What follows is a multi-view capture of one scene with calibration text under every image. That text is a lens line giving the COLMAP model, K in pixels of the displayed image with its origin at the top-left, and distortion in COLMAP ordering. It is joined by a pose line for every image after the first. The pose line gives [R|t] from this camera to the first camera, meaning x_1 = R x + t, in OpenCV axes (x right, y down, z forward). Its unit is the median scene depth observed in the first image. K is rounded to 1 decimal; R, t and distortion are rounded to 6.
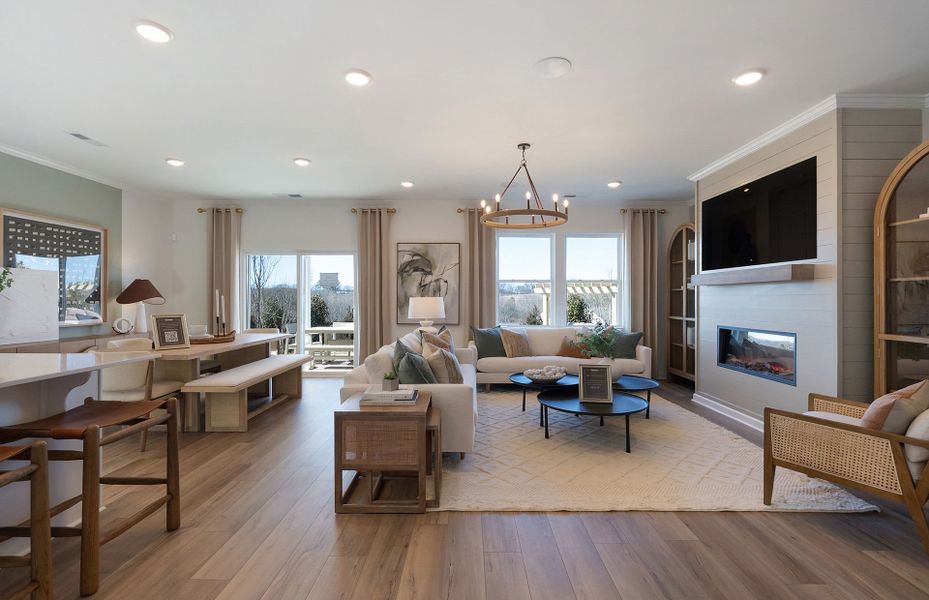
lens RADIAL K [[449.3, 0, 476.1], [0, 449.3, 299.0], [0, 0, 1]] dist [-0.002235, 0.001149]
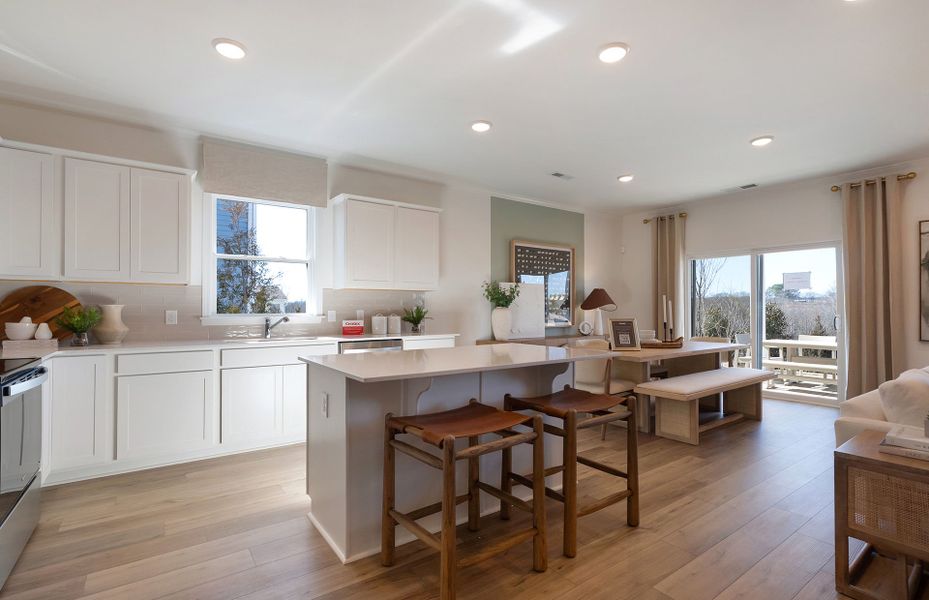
lens RADIAL K [[445.4, 0, 443.1], [0, 445.4, 303.9], [0, 0, 1]] dist [-0.001448, 0.000424]
pose [[0.566116, -0.009258, -0.824273, -0.044264], [0.000132, 0.999938, -0.011140, 0.011195], [0.824325, 0.006197, 0.566082, 0.036894]]
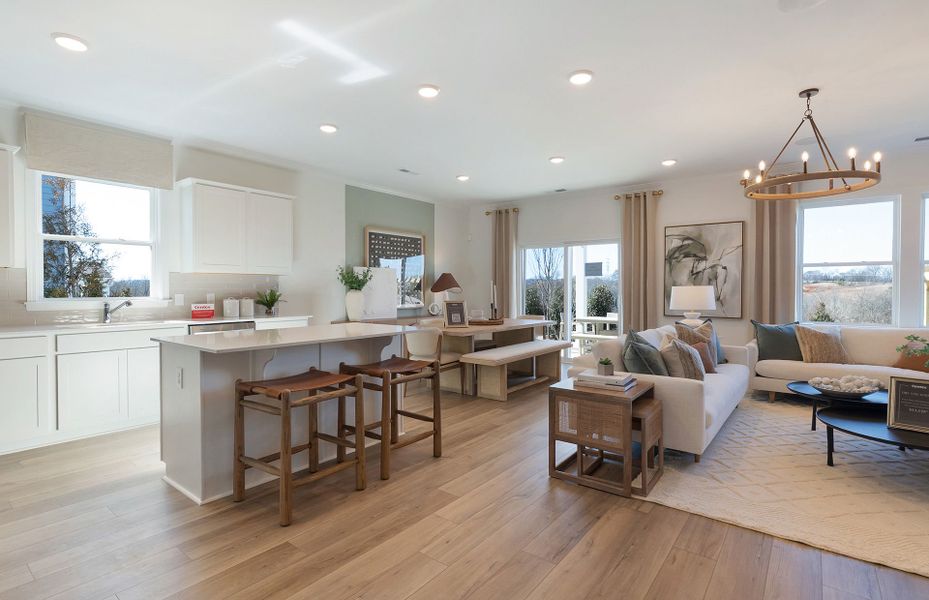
lens RADIAL K [[468.7, 0, 439.2], [0, 468.7, 297.0], [0, 0, 1]] dist [-0.002616, 0.000449]
pose [[0.767514, 0.009929, -0.640955, 0.130539], [0.000206, 0.999876, 0.015736, 0.003899], [0.641032, -0.012209, 0.767417, -0.045123]]
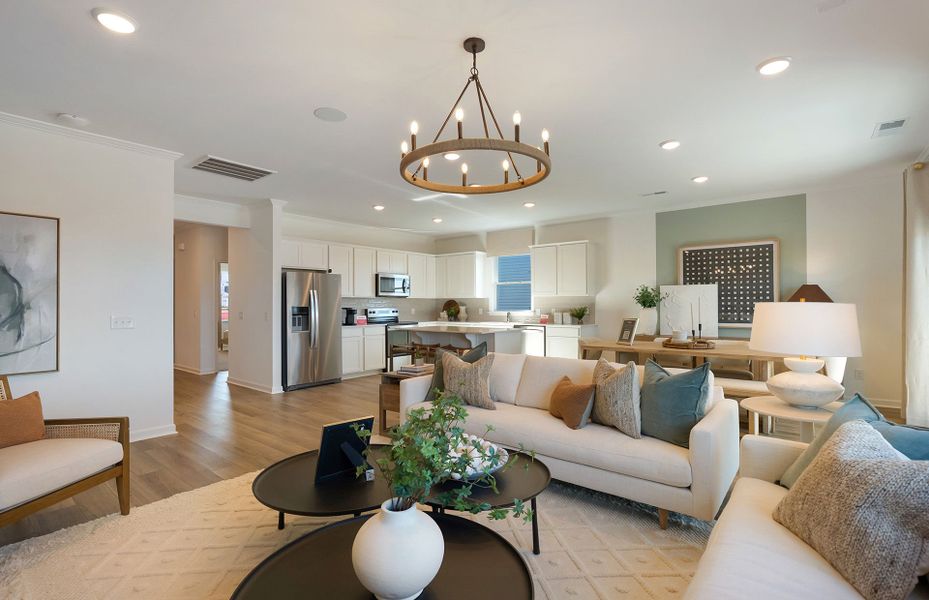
lens RADIAL K [[433.2, 0, 463.8], [0, 433.2, 300.7], [0, 0, 1]] dist [-0.000008, 0.000009]
pose [[-0.635363, -0.004294, -0.772202, 0.592068], [0.005207, 0.999938, -0.009845, -0.006219], [0.772196, -0.010276, -0.635301, 1.422157]]
